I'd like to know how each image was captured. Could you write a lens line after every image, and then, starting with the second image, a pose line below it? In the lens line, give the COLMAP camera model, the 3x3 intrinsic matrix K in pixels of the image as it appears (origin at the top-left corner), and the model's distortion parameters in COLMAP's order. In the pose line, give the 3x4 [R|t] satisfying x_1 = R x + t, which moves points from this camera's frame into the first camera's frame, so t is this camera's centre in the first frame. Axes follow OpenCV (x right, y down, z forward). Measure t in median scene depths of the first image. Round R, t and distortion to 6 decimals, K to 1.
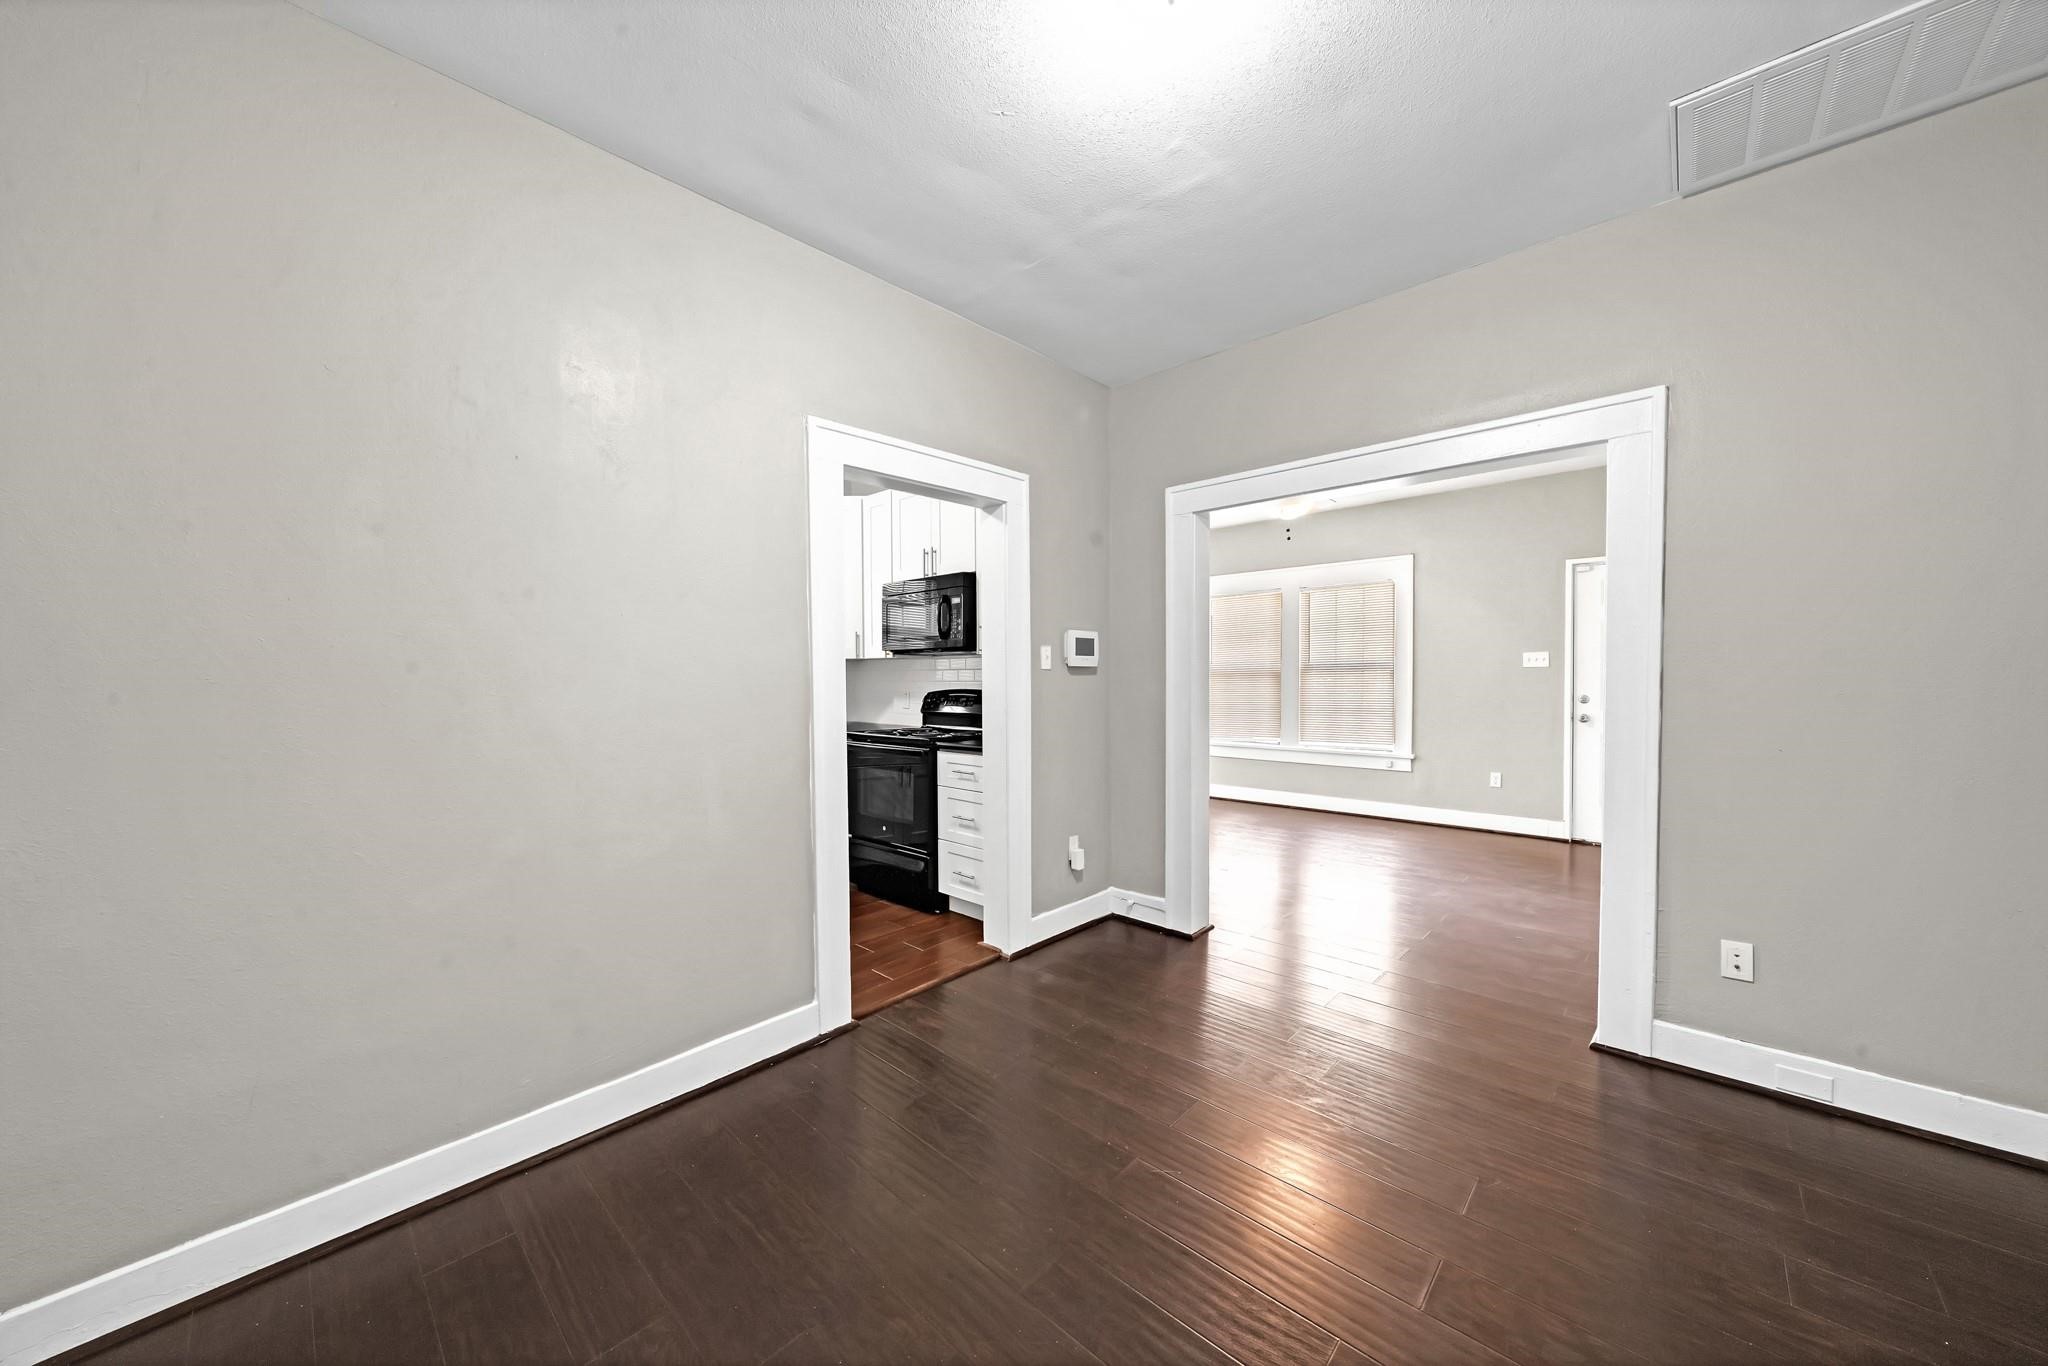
lens RADIAL K [[757.3, 0, 1025.7], [0, 757.3, 690.7], [0, 0, 1]] dist [-0.001807, -0.000080]
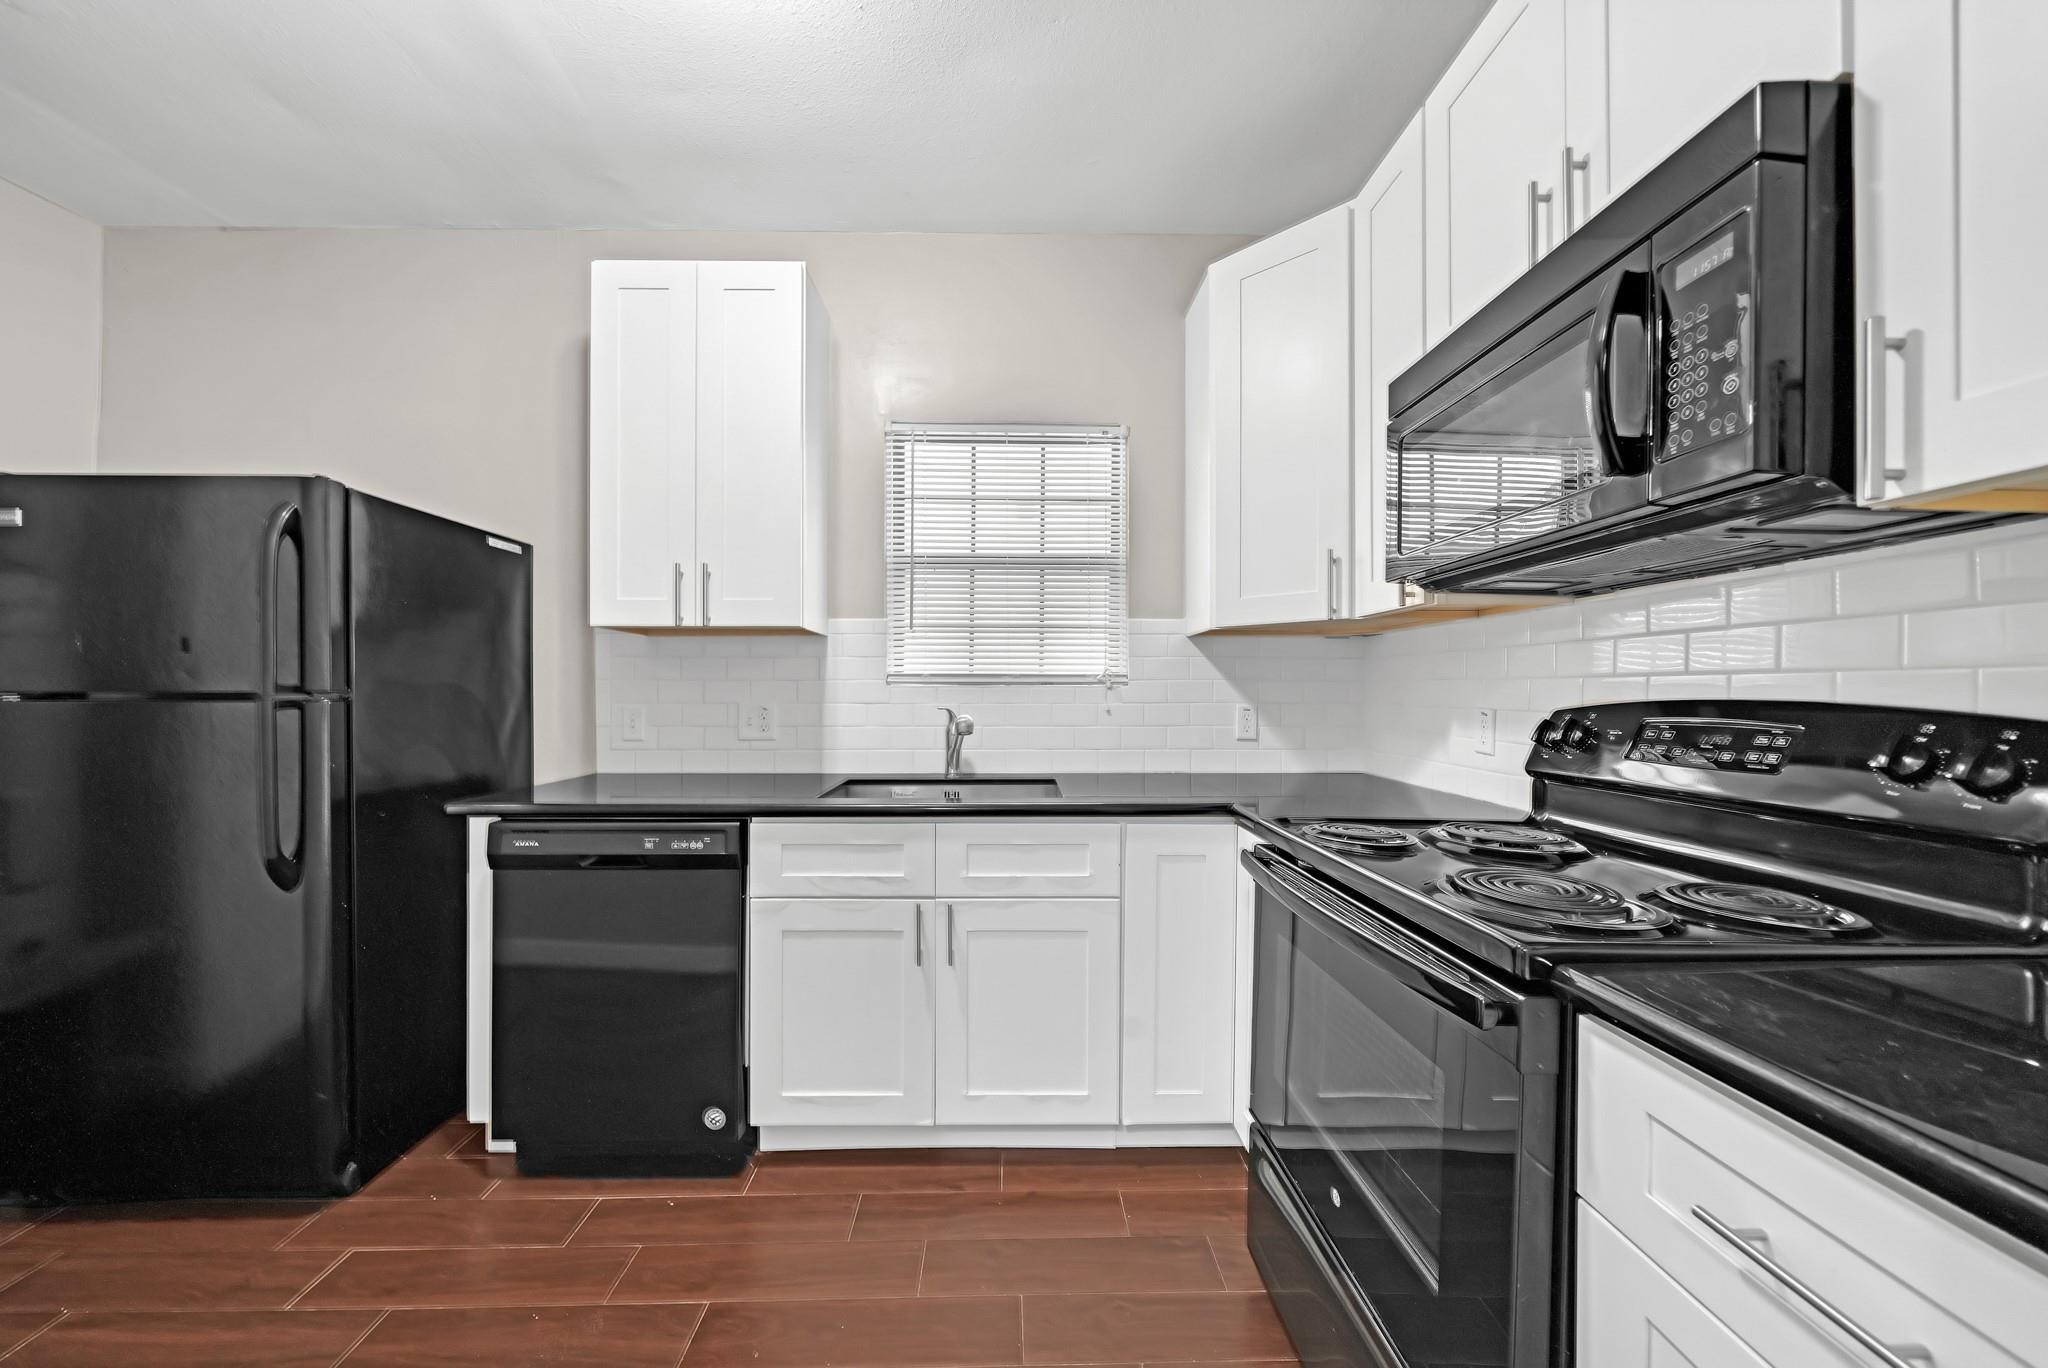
lens RADIAL K [[757.3, 0, 1025.7], [0, 757.3, 691.7], [0, 0, 1]] dist [-0.001807, -0.000080]
pose [[0.720918, 0.013924, -0.692881, -0.071856], [-0.029234, 0.999519, -0.010330, 0.004166], [0.692404, 0.027703, 0.720978, 0.643062]]
